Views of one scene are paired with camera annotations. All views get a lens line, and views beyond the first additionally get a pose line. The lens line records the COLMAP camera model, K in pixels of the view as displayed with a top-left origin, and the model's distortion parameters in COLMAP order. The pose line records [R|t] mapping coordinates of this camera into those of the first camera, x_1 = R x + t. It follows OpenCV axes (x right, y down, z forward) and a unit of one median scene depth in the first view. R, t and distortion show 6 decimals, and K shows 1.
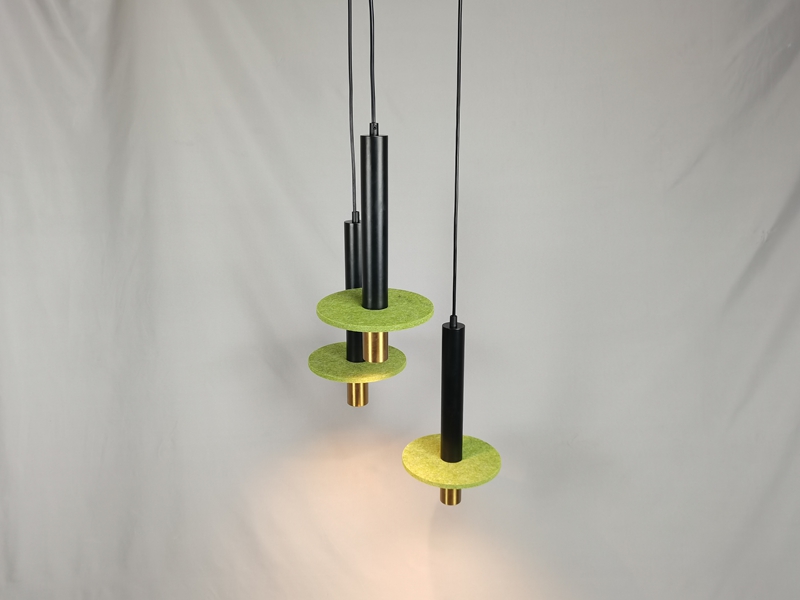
lens RADIAL K [[658.1, 0, 398.0], [0, 658.1, 298.6], [0, 0, 1]] dist [0.010247, -0.024258]
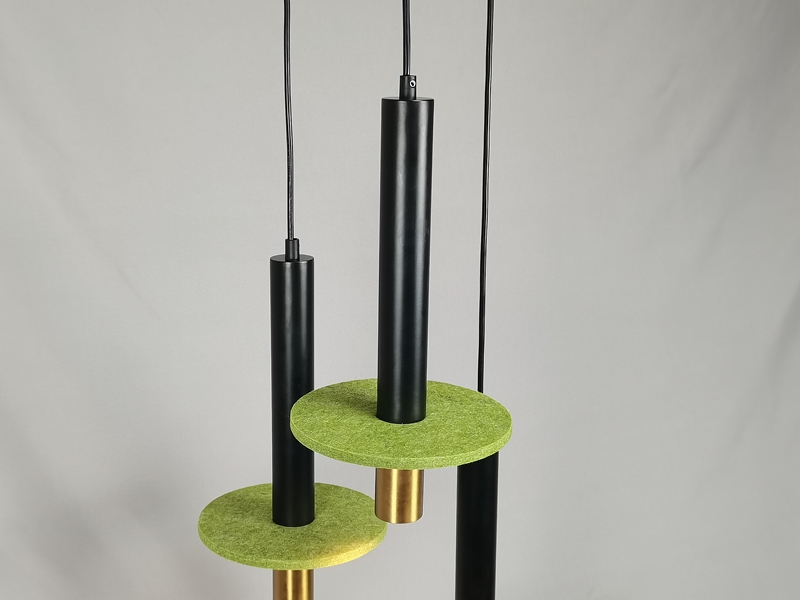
lens RADIAL K [[1139.7, 0, 406.1], [0, 1139.7, 292.9], [0, 0, 1]] dist [0.015683, 0.000000]
pose [[0.922158, -0.076780, 0.379117, -0.360506], [0.098438, 0.994416, -0.038046, -0.050446], [-0.374079, 0.072404, 0.924566, 0.140079]]
